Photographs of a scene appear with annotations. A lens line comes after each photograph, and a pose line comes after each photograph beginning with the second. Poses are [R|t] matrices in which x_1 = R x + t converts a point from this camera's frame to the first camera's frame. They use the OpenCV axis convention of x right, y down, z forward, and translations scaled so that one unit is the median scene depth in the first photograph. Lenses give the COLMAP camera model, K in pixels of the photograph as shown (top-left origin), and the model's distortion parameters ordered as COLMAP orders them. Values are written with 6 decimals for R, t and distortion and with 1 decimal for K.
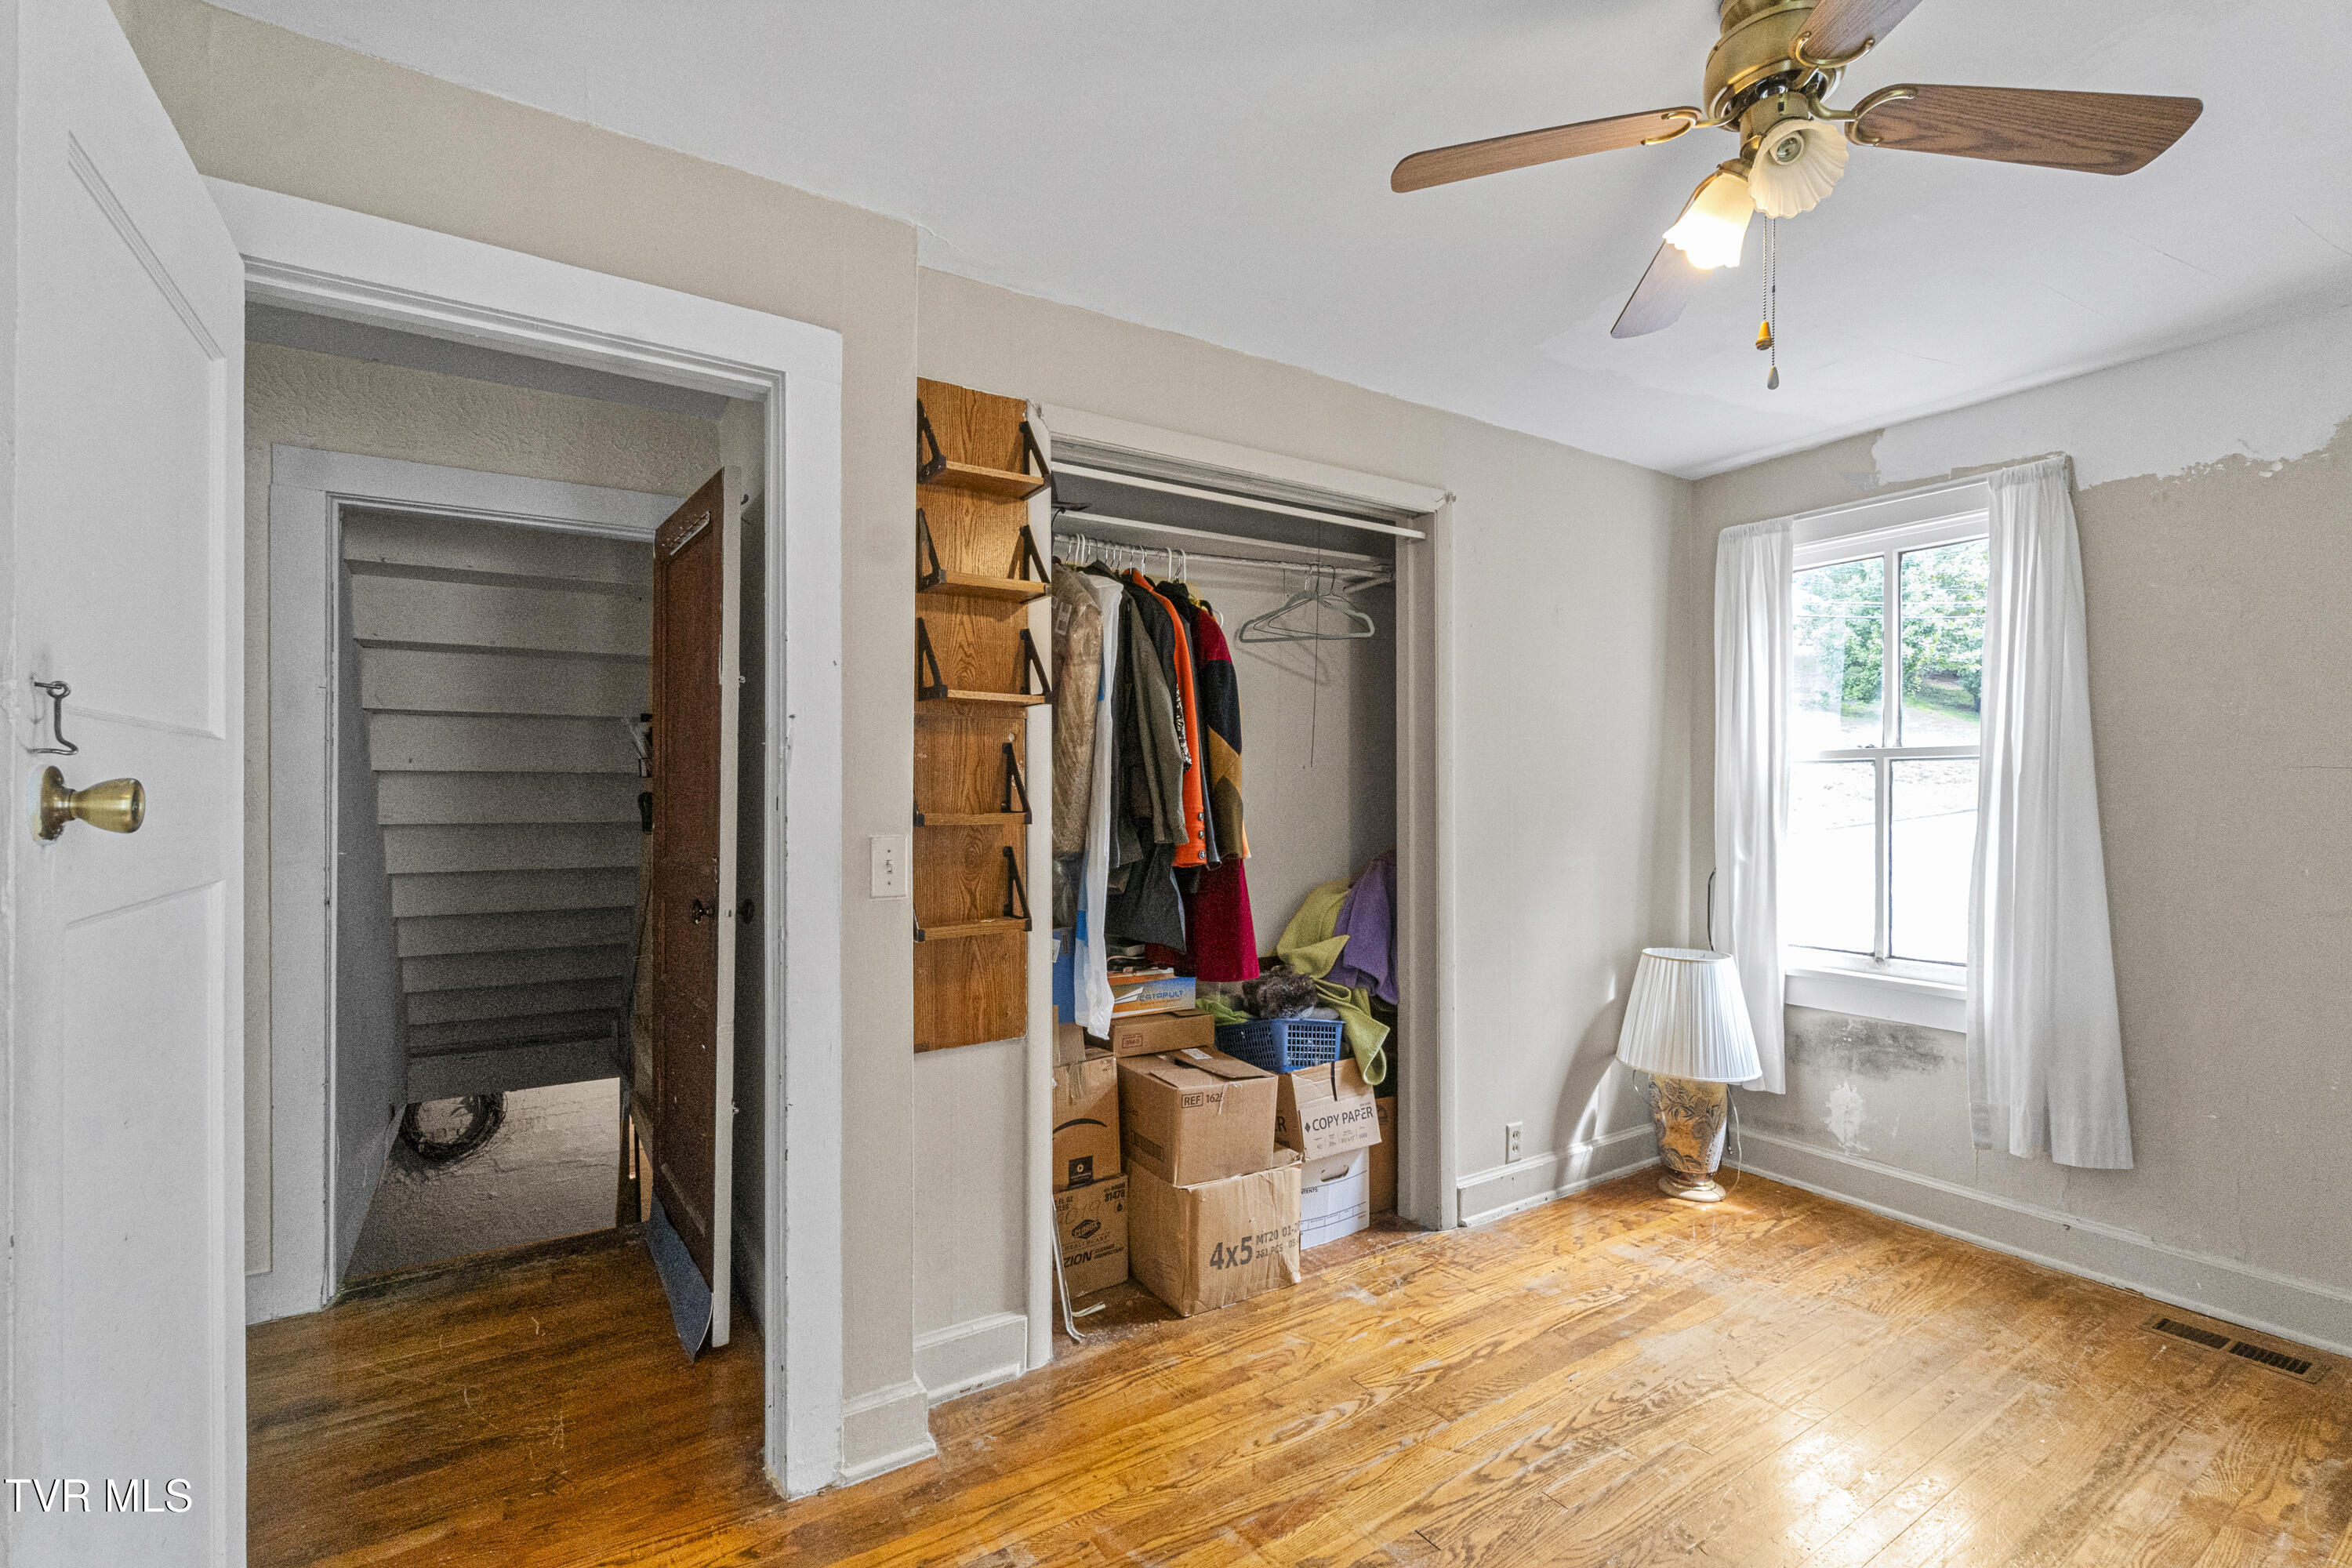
lens RADIAL K [[1023.7, 0, 1167.8], [0, 1023.7, 796.6], [0, 0, 1]] dist [-0.010050, 0.000048]
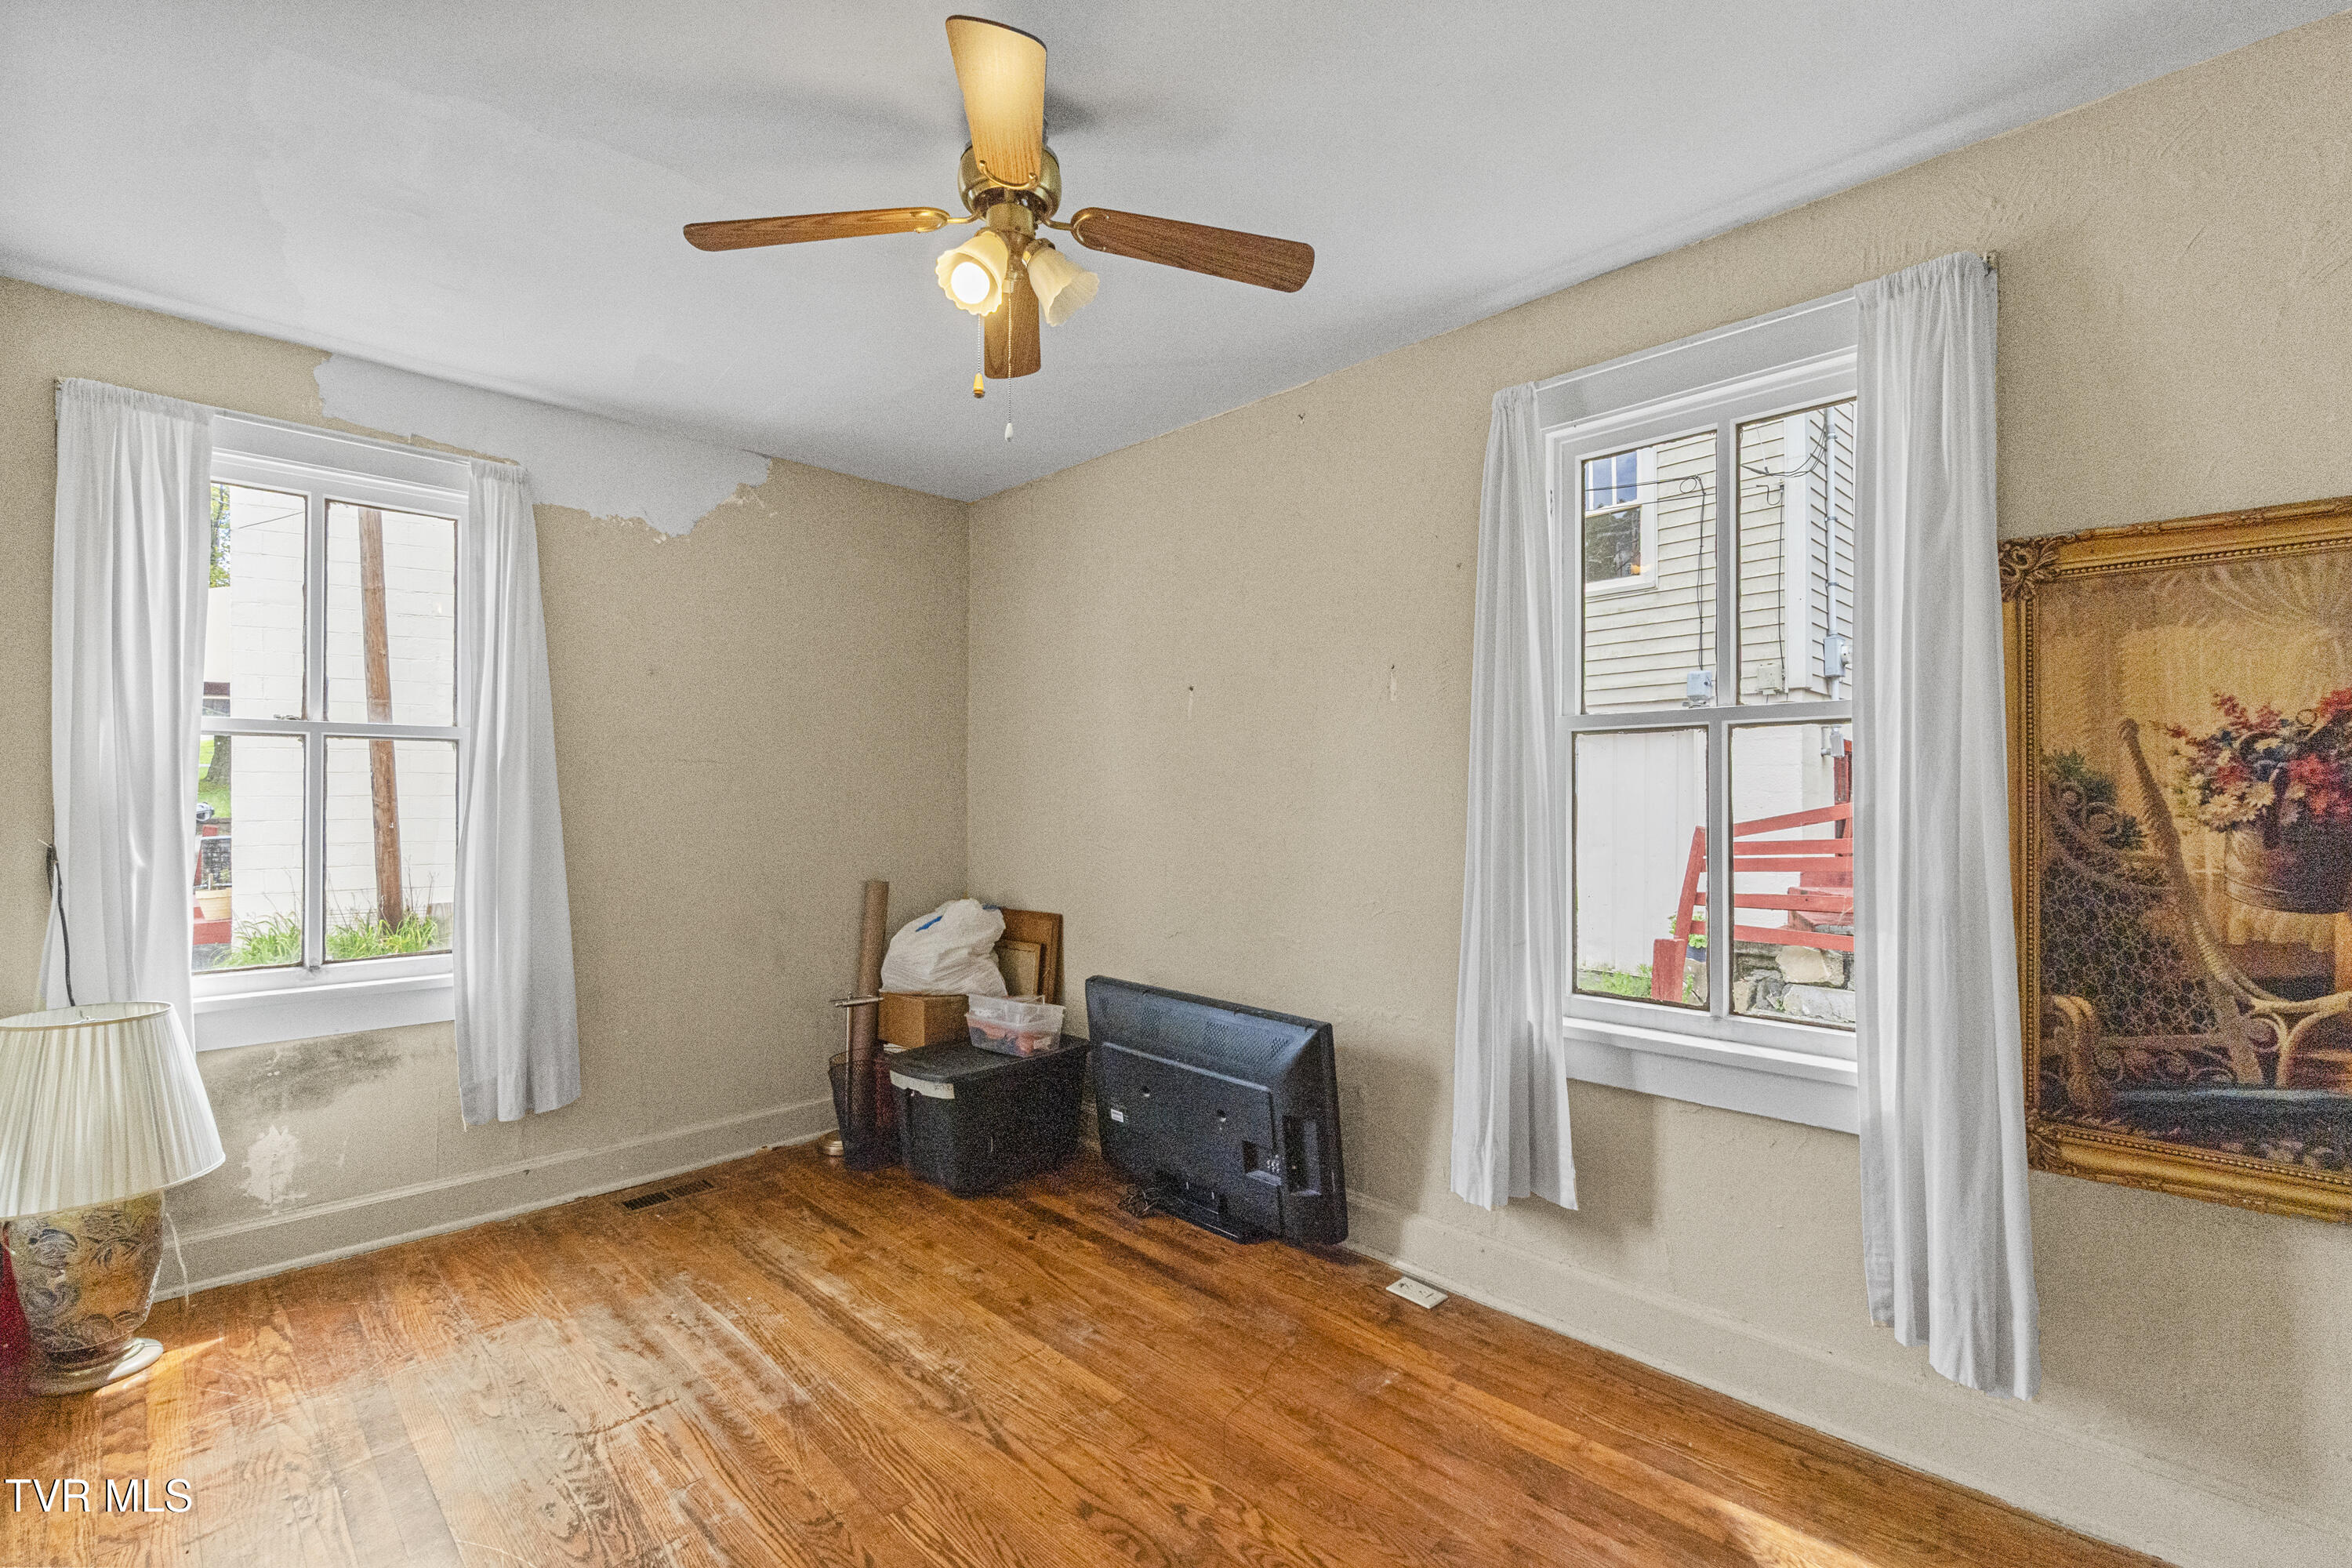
lens RADIAL K [[1023.7, 0, 1170.4], [0, 1023.7, 788.1], [0, 0, 1]] dist [-0.010050, 0.000048]
pose [[-0.229460, -0.001473, 0.973317, -0.316178], [-0.006520, 0.999979, -0.000024, 0.004036], [-0.973296, -0.006352, -0.229465, 0.526189]]
